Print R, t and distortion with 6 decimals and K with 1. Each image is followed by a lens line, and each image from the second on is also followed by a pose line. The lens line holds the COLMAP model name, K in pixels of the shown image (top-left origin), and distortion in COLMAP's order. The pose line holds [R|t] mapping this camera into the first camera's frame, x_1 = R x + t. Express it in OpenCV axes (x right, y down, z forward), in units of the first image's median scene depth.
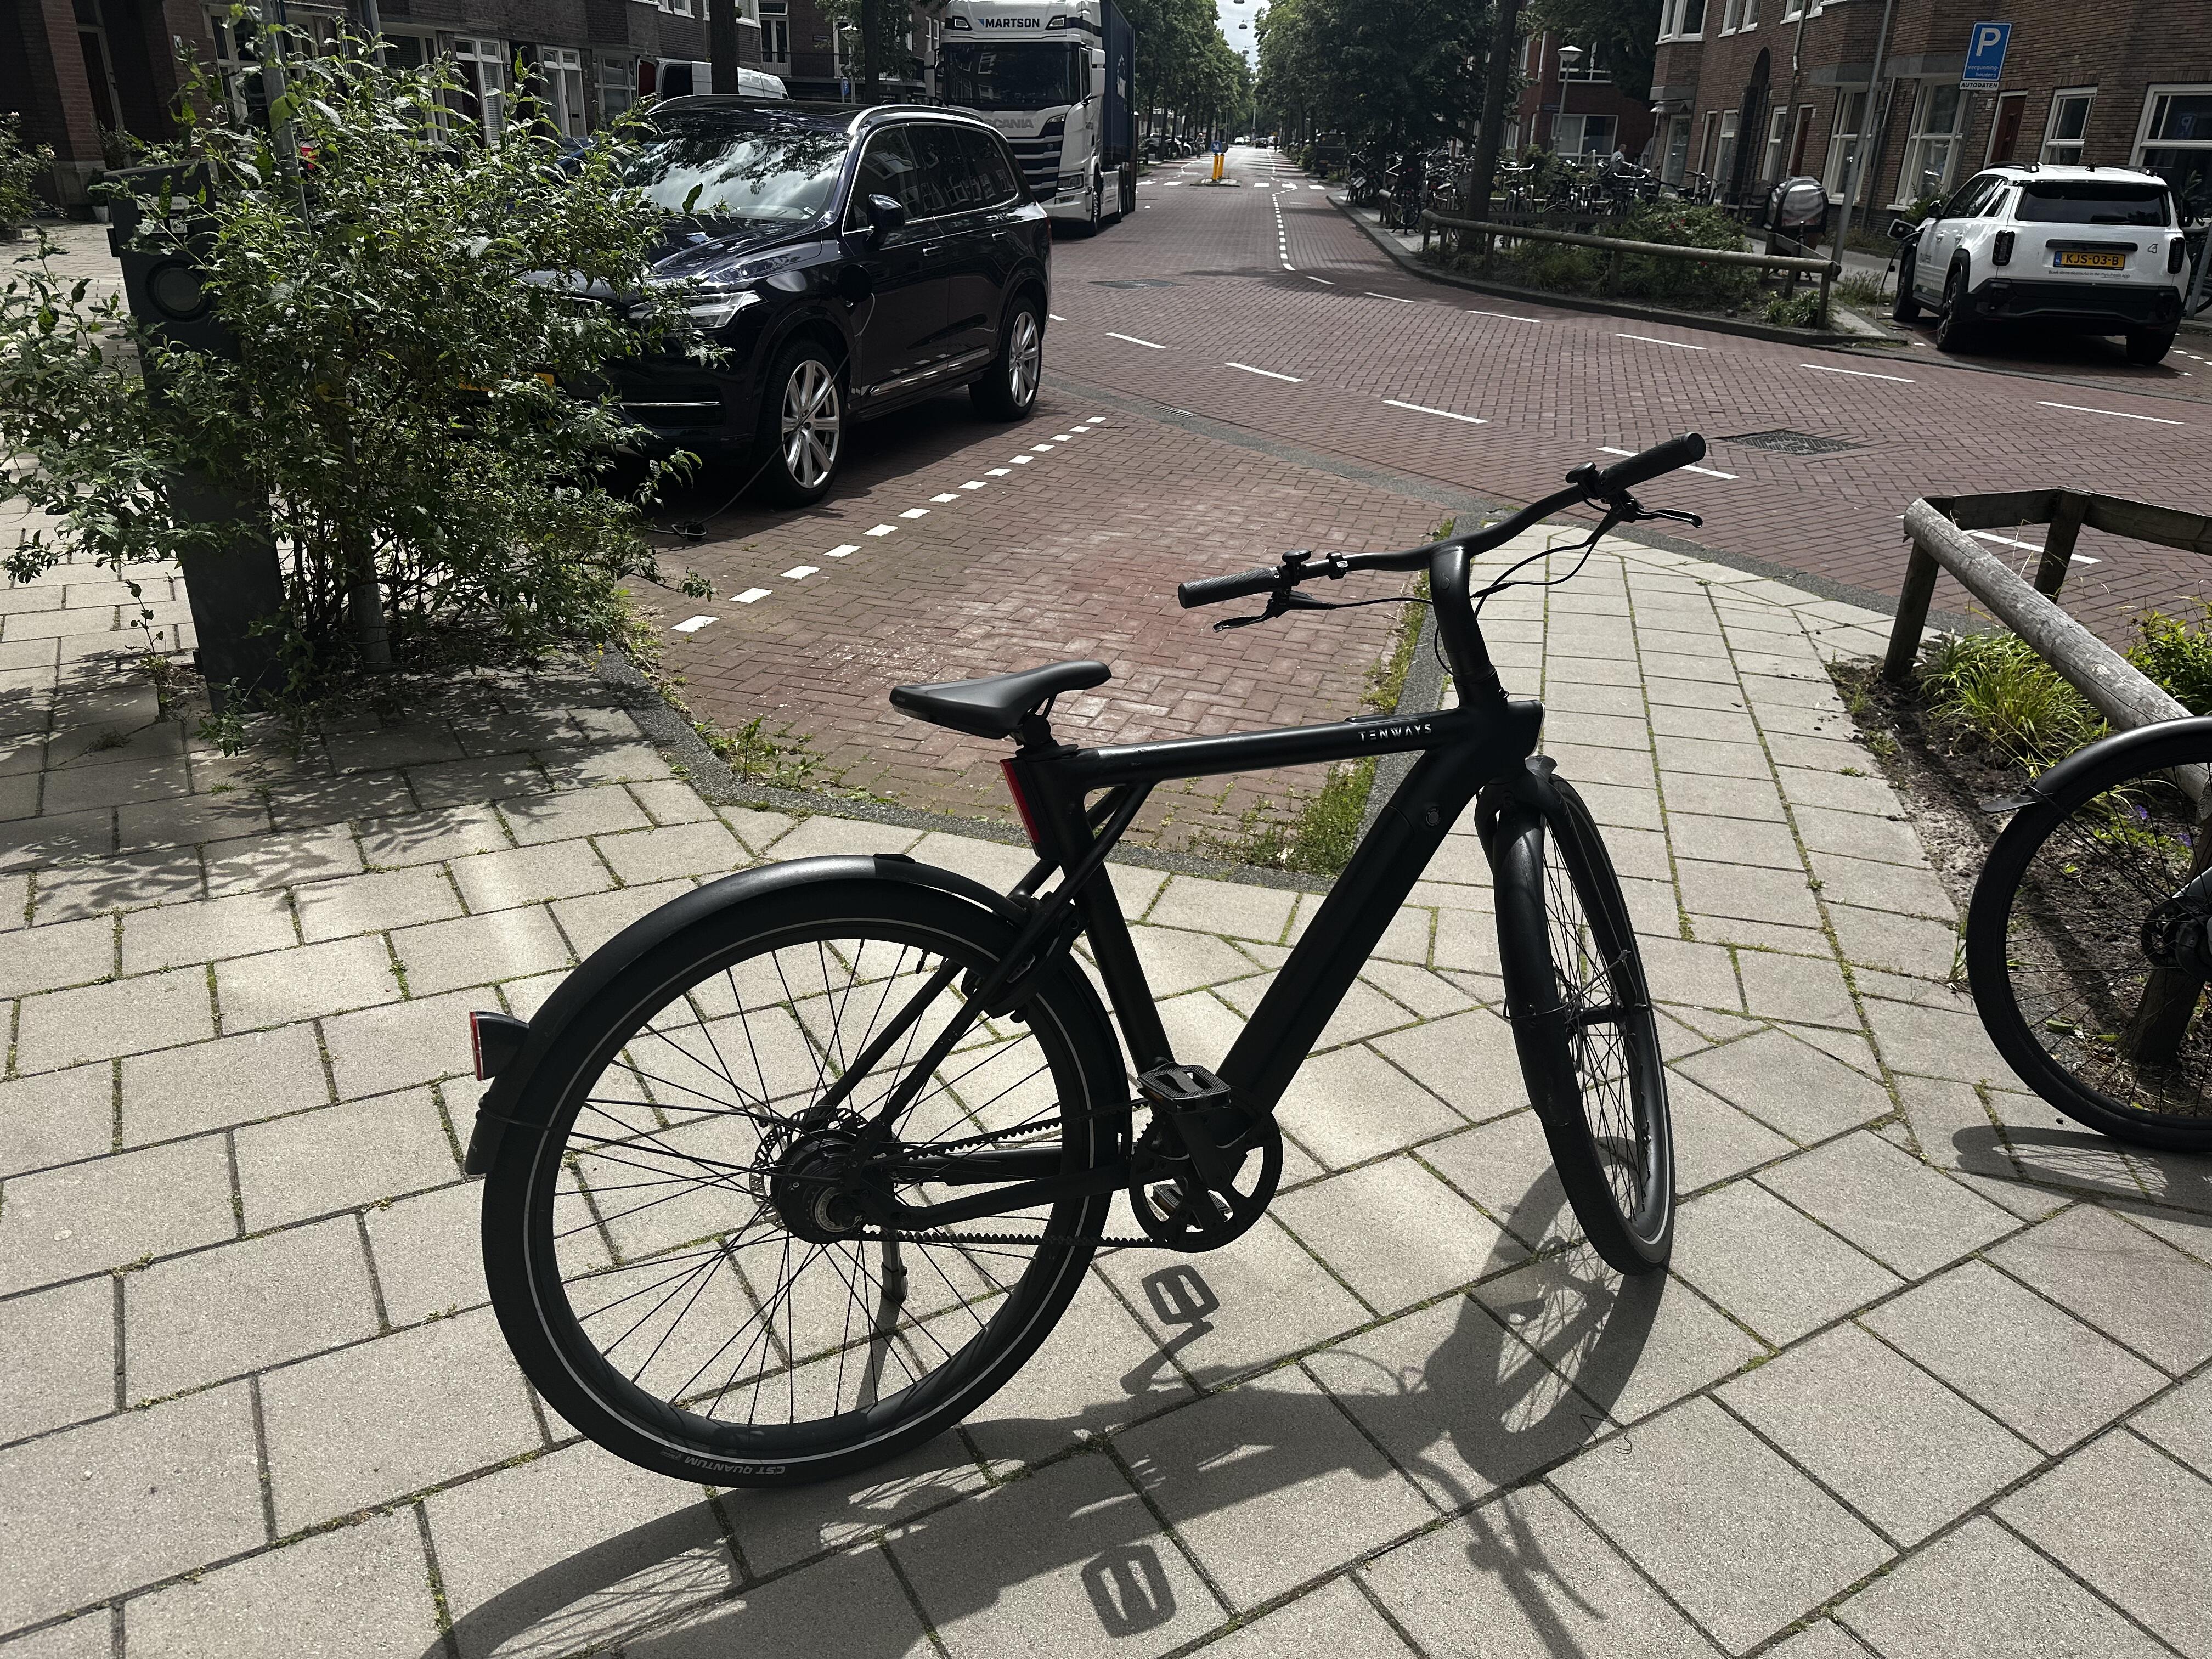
lens RADIAL K [[1582.8, 0, 1075.0], [0, 1582.8, 816.6], [0, 0, 1]] dist [0.005745, -0.020642]
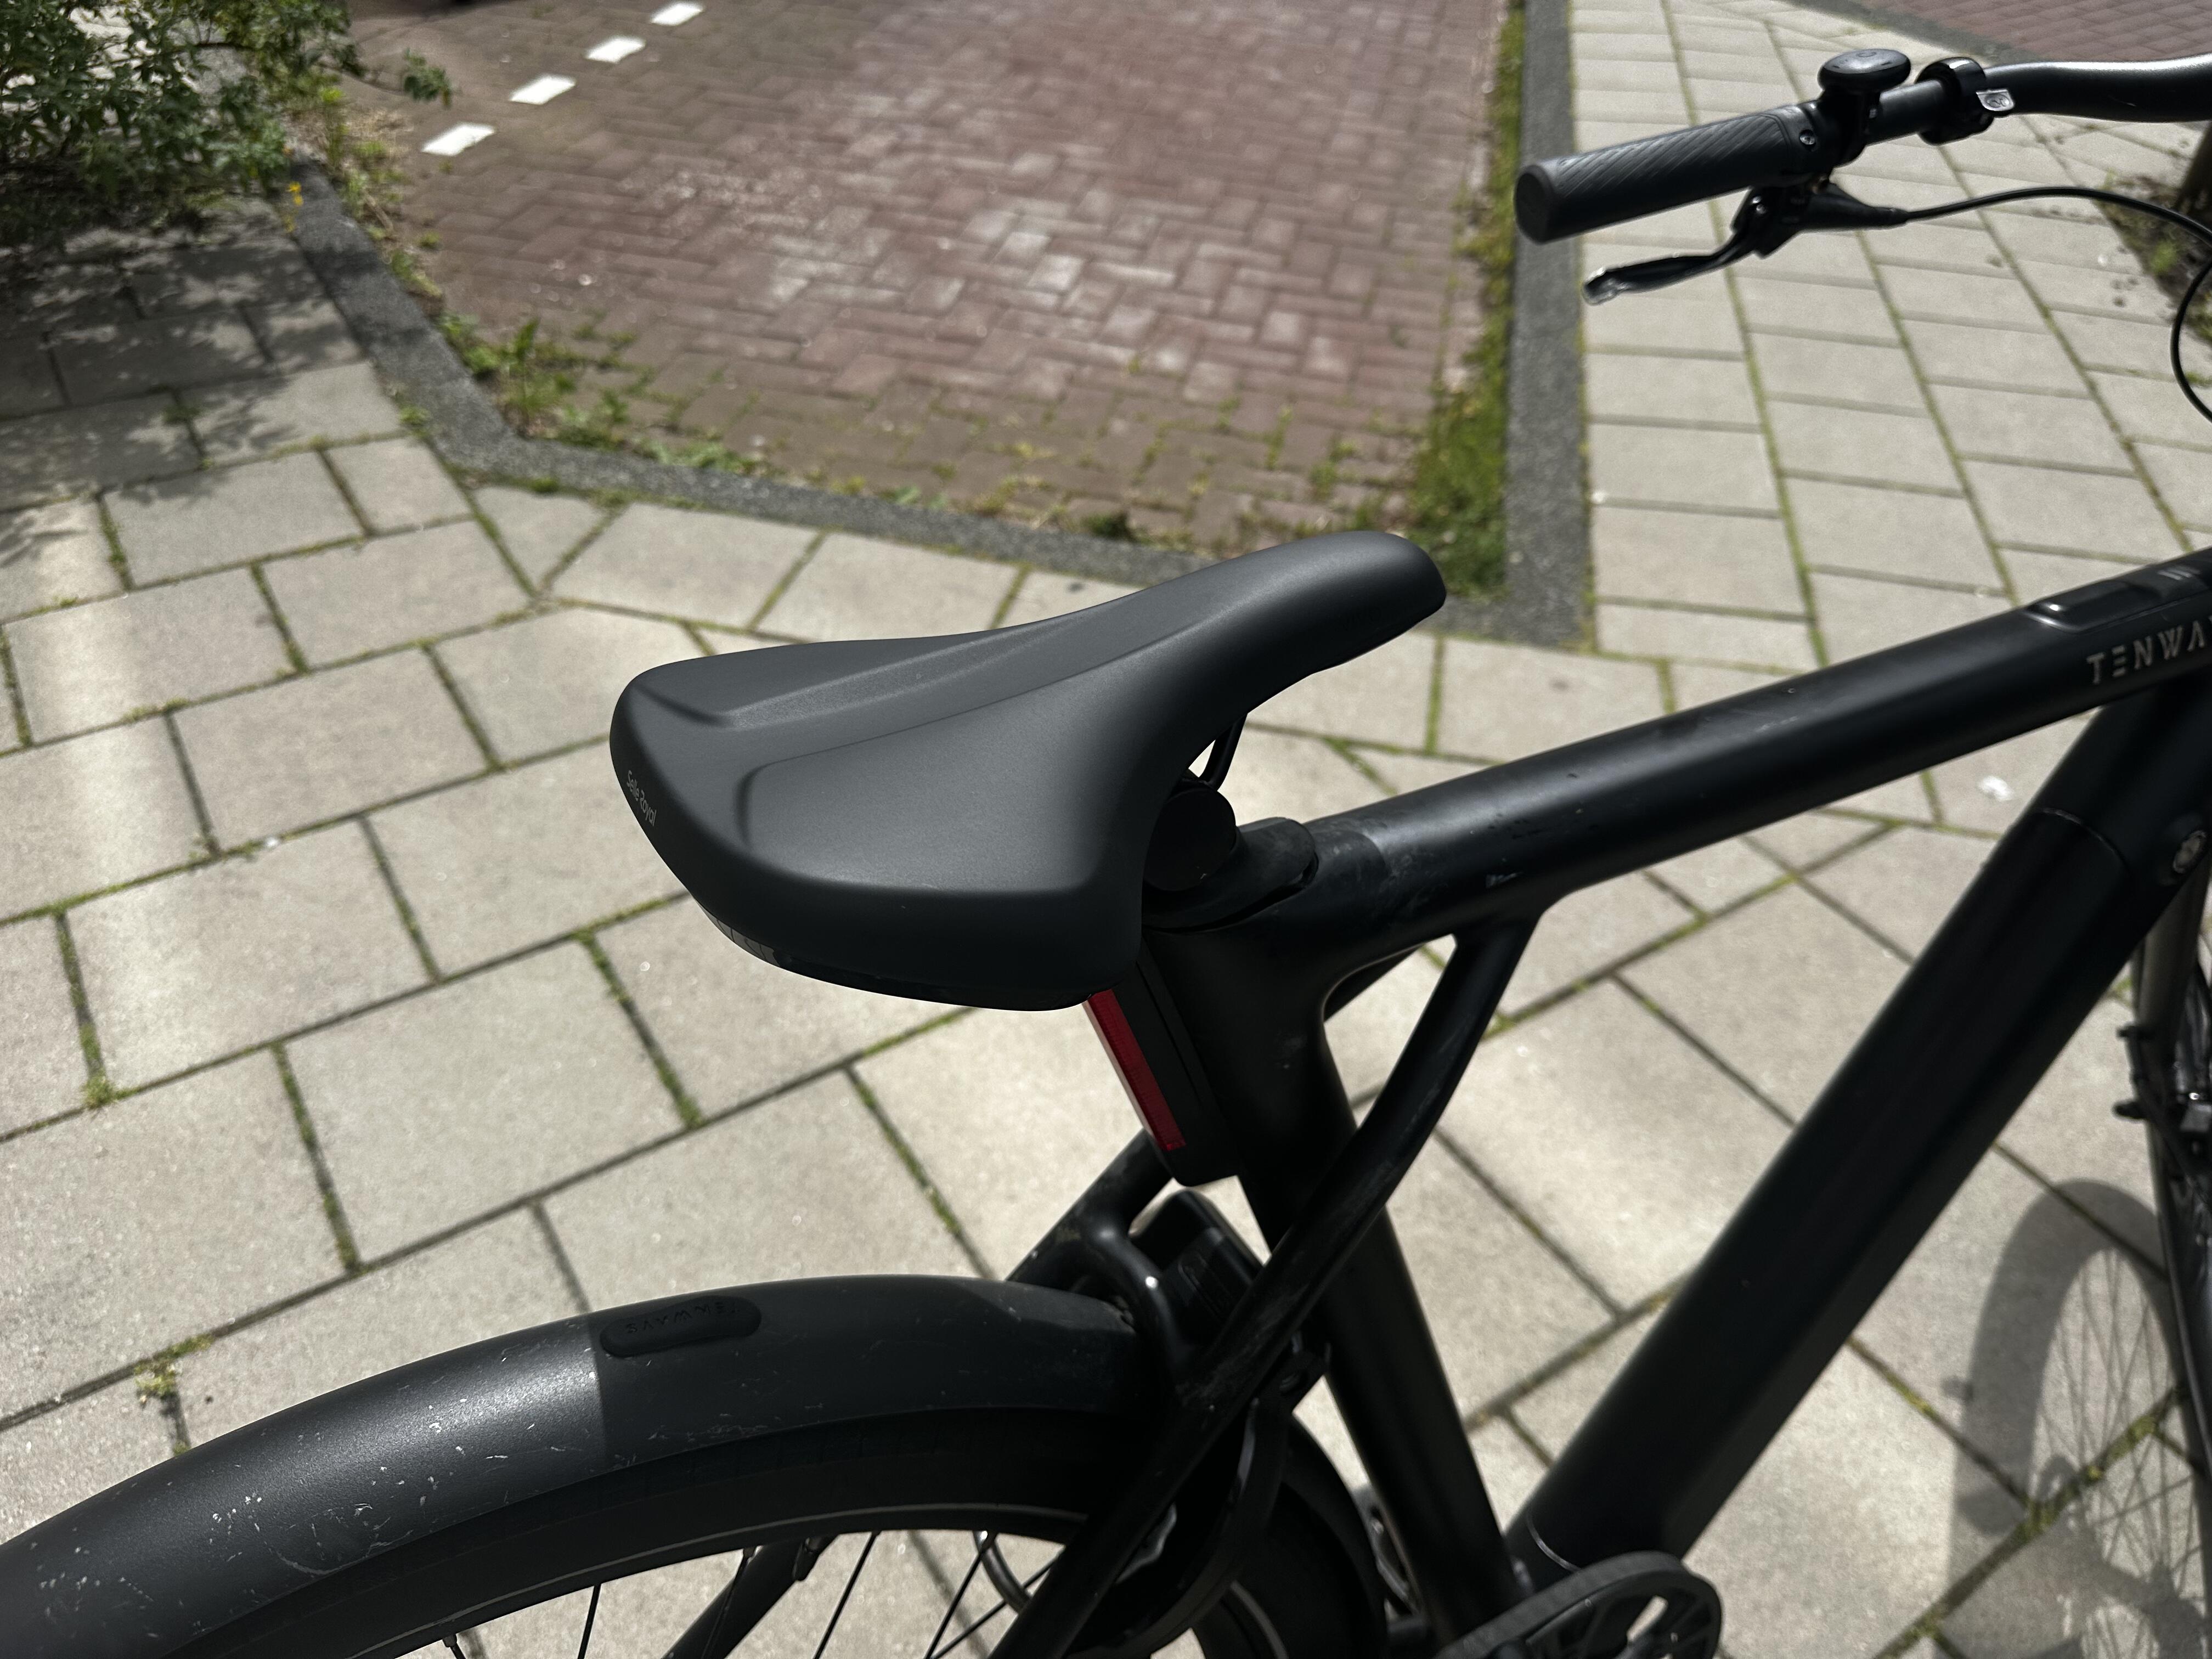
lens RADIAL K [[1582.8, 0, 1077.4], [0, 1582.8, 845.0], [0, 0, 1]] dist [0.005745, -0.020642]
pose [[0.998261, -0.035915, 0.046751, -0.032880], [0.019132, 0.947451, 0.319329, -0.080749], [-0.055763, -0.317880, 0.946490, 0.437724]]
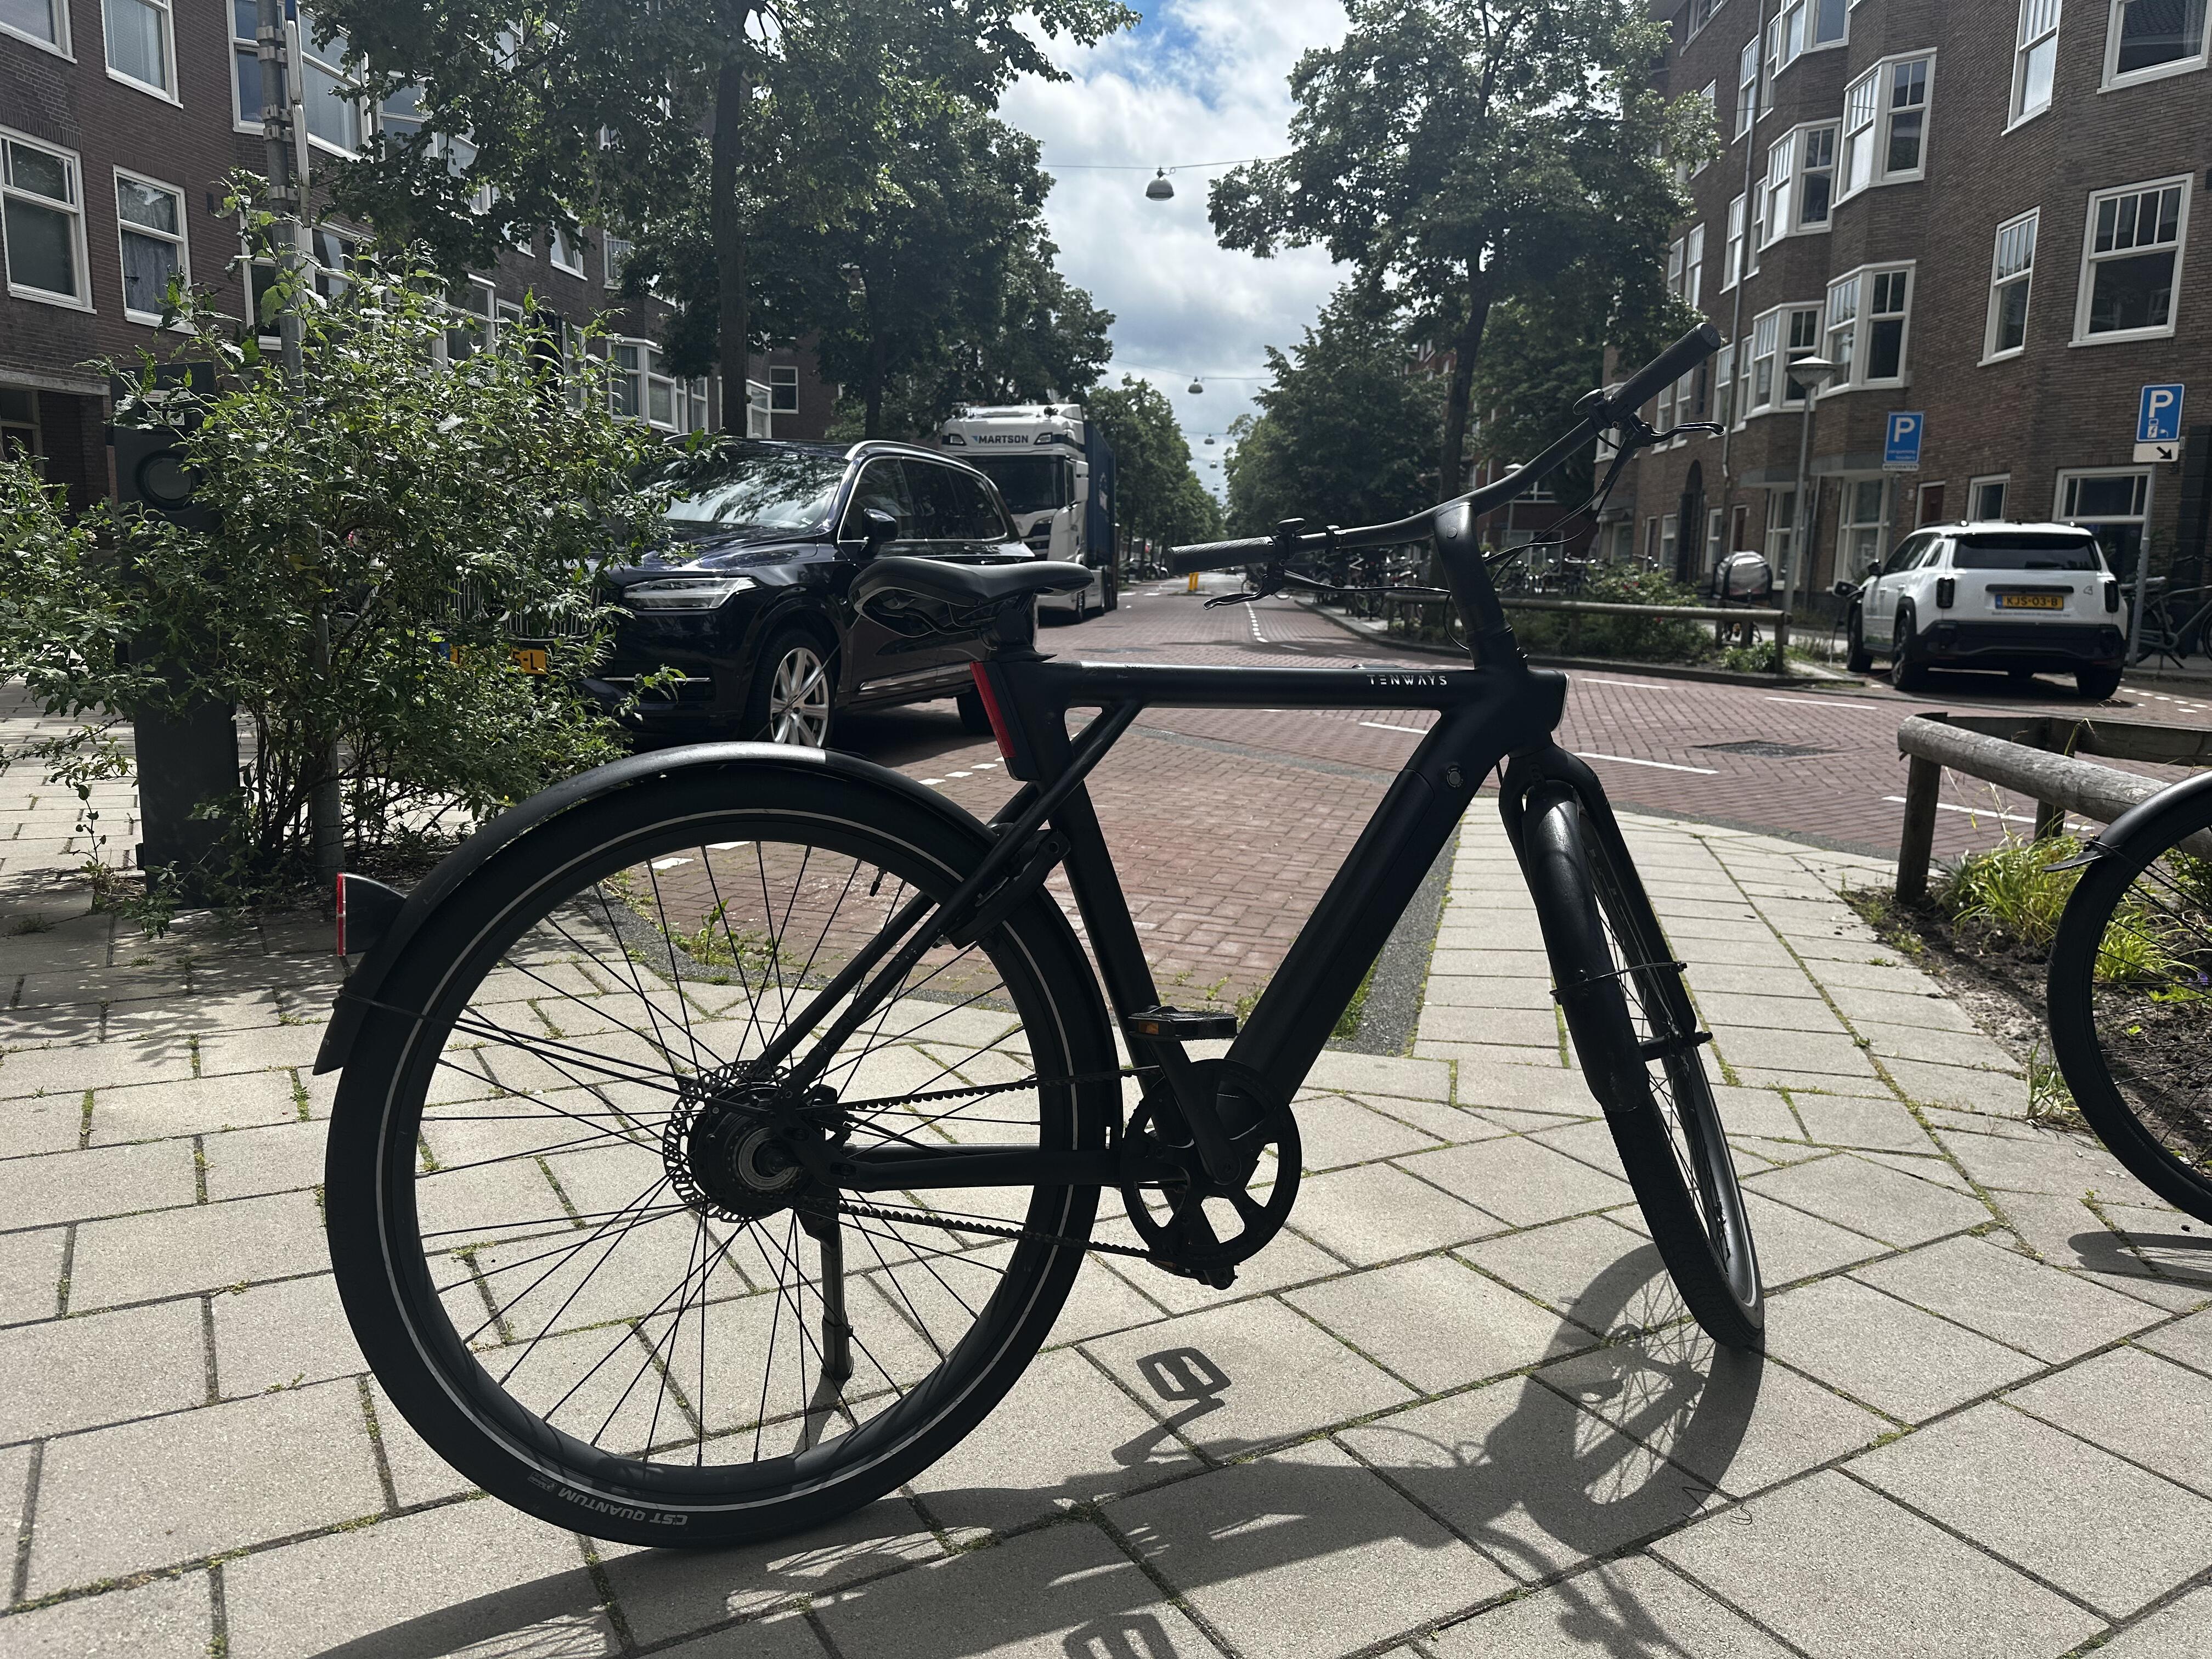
lens RADIAL K [[1582.8, 0, 1071.6], [0, 1582.8, 821.5], [0, 0, 1]] dist [0.005745, -0.020642]
pose [[0.999973, -0.002952, 0.006760, 0.002254], [0.004532, 0.968909, -0.247378, 0.160892], [-0.005819, 0.247402, 0.968896, 0.089184]]
